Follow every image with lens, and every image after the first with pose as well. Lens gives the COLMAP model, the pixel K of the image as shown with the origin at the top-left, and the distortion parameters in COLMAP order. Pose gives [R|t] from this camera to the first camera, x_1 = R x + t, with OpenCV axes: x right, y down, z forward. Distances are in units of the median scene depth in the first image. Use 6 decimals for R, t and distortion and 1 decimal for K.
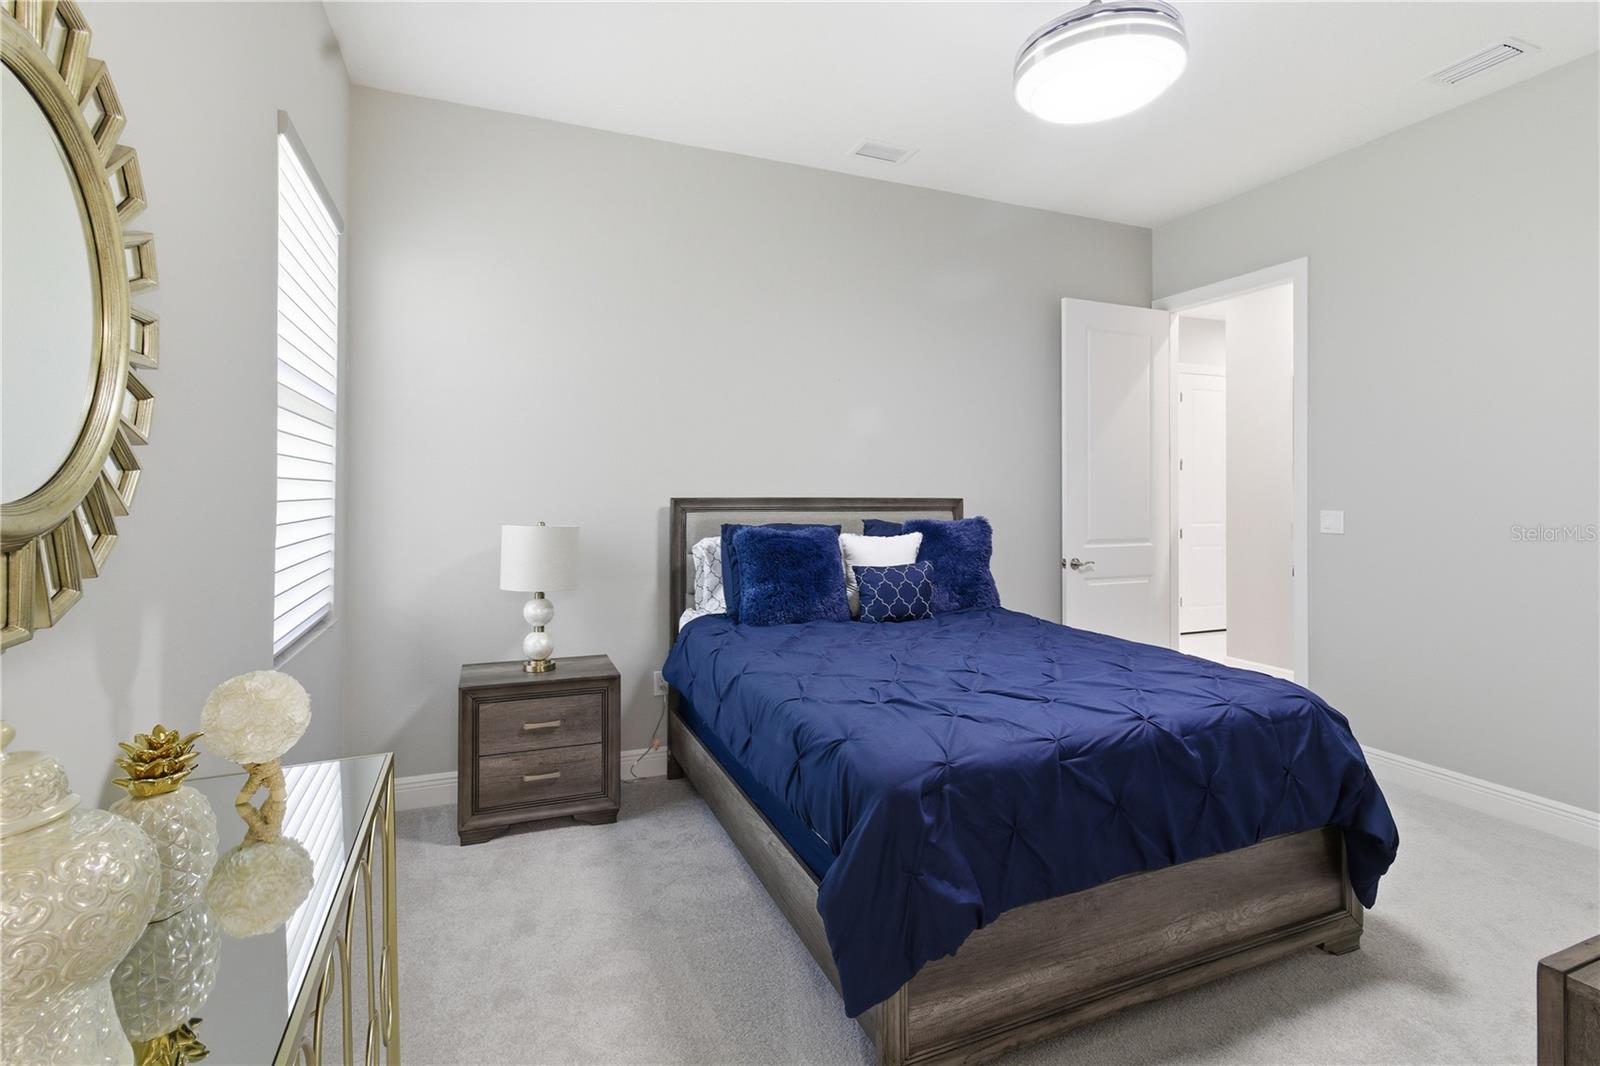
lens RADIAL K [[777.1, 0, 813.2], [0, 777.1, 494.7], [0, 0, 1]] dist [-0.005038, 0.006187]
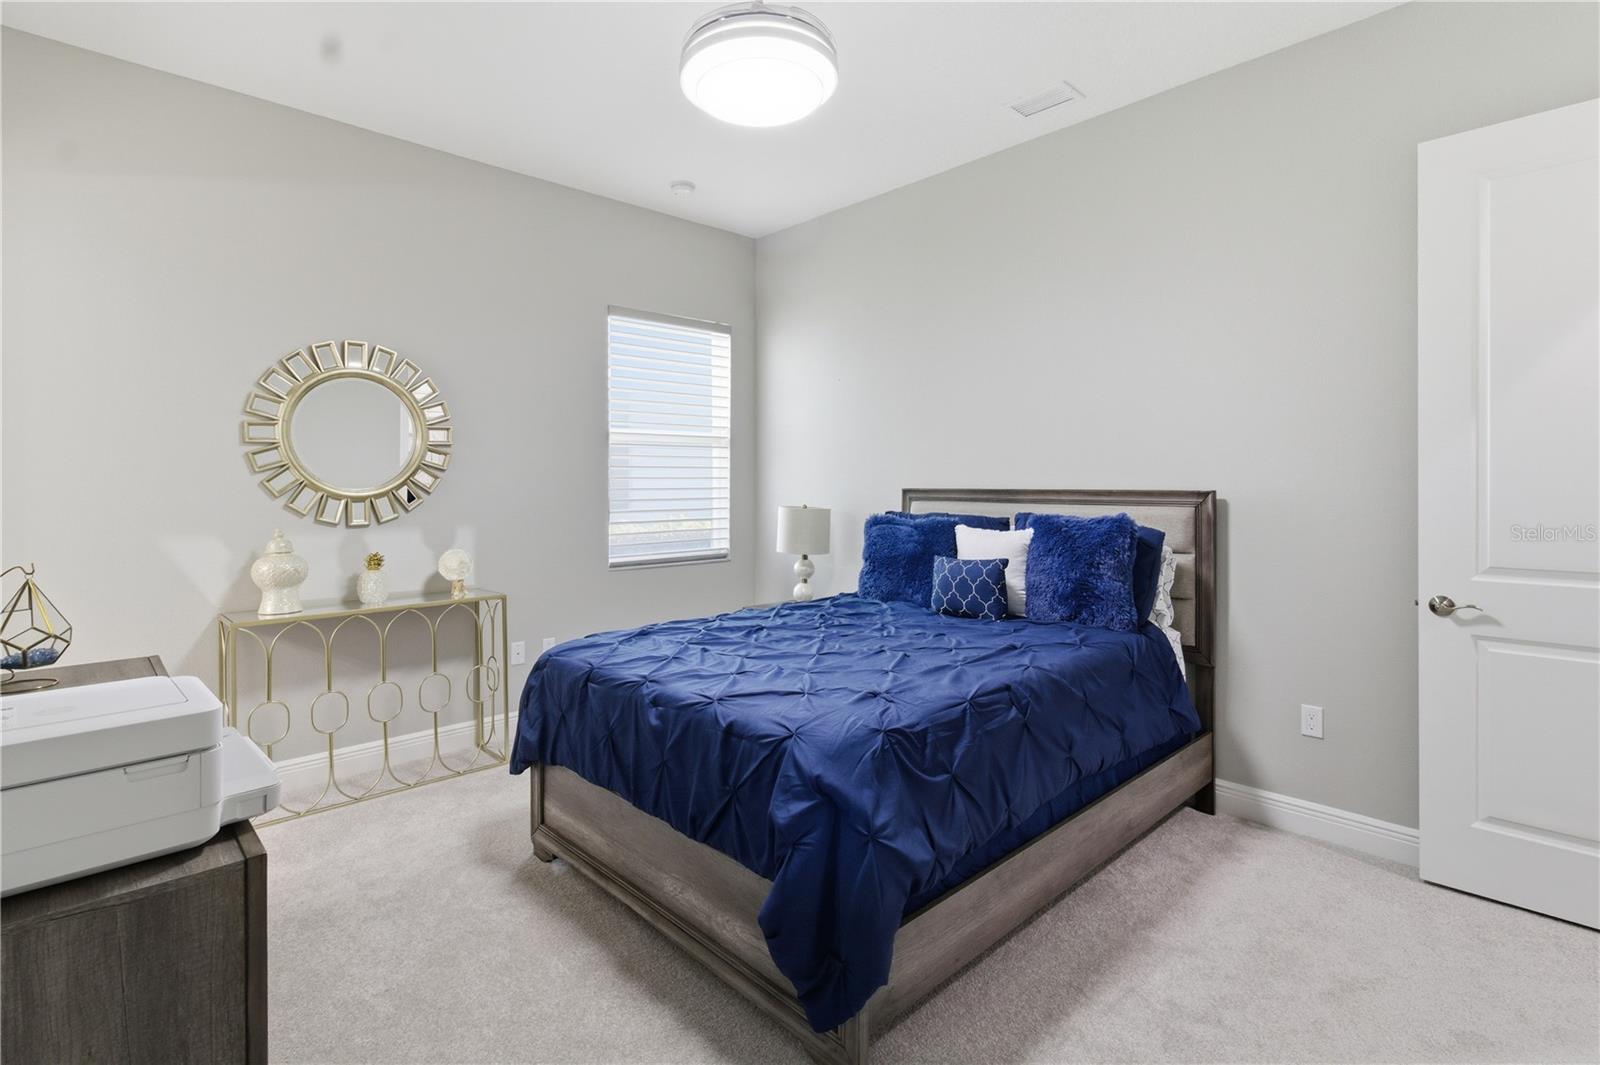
lens RADIAL K [[777.1, 0, 794.8], [0, 777.1, 492.1], [0, 0, 1]] dist [-0.005038, 0.006187]
pose [[0.337626, 0.004475, -0.941270, 0.888207], [0.000192, 0.999988, 0.004823, 0.003682], [0.941280, -0.001809, 0.337621, 0.456218]]
